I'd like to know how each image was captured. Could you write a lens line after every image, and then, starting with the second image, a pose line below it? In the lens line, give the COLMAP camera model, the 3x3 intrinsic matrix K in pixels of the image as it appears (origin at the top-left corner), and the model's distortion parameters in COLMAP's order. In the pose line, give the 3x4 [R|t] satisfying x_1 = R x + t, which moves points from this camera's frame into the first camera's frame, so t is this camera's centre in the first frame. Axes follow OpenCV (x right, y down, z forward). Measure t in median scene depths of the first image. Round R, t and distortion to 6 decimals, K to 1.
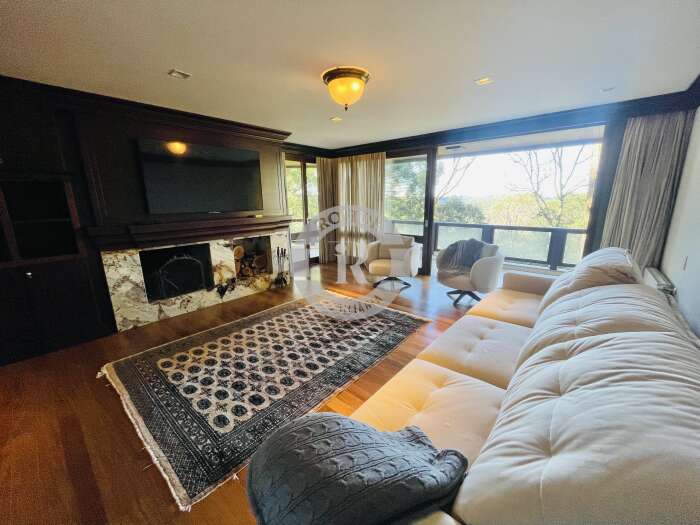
lens RADIAL K [[283.2, 0, 350.8], [0, 283.2, 262.0], [0, 0, 1]] dist [-0.003643, -0.000299]
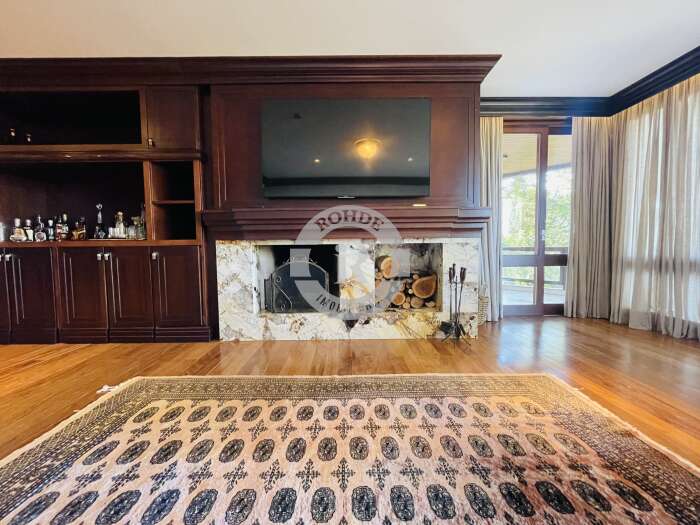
lens RADIAL K [[283.2, 0, 348.6], [0, 283.2, 262.2], [0, 0, 1]] dist [-0.003643, -0.000299]
pose [[0.660055, 0.046475, -0.749778, 0.023808], [-0.164994, 0.982682, -0.084338, 0.029633], [0.732874, 0.179376, 0.656293, 0.638419]]
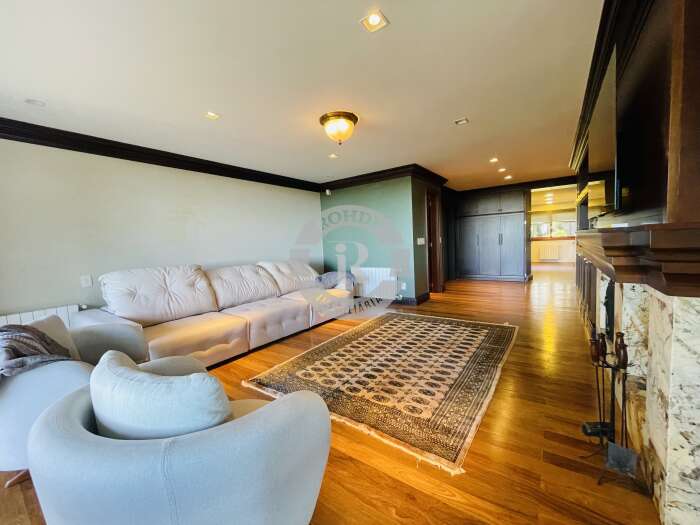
lens RADIAL K [[283.2, 0, 350.0], [0, 283.2, 261.7], [0, 0, 1]] dist [-0.003643, -0.000299]
pose [[-0.994234, 0.062268, -0.087306, 0.053461], [0.034420, 0.956369, 0.290127, -0.283599], [0.101562, 0.285449, -0.952997, 1.594353]]
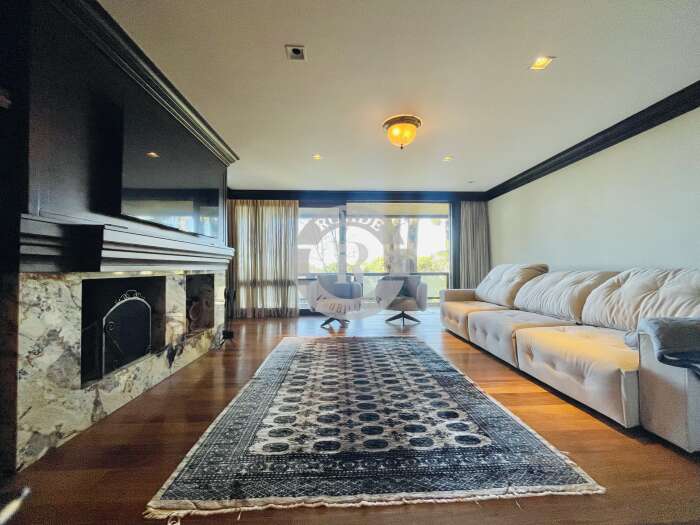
lens RADIAL K [[283.2, 0, 351.6], [0, 283.2, 260.5], [0, 0, 1]] dist [-0.003643, -0.000299]
pose [[0.724698, 0.026599, 0.688553, -0.698288], [0.149664, 0.969324, -0.194966, 0.093626], [-0.672617, 0.244343, 0.698486, 0.290172]]
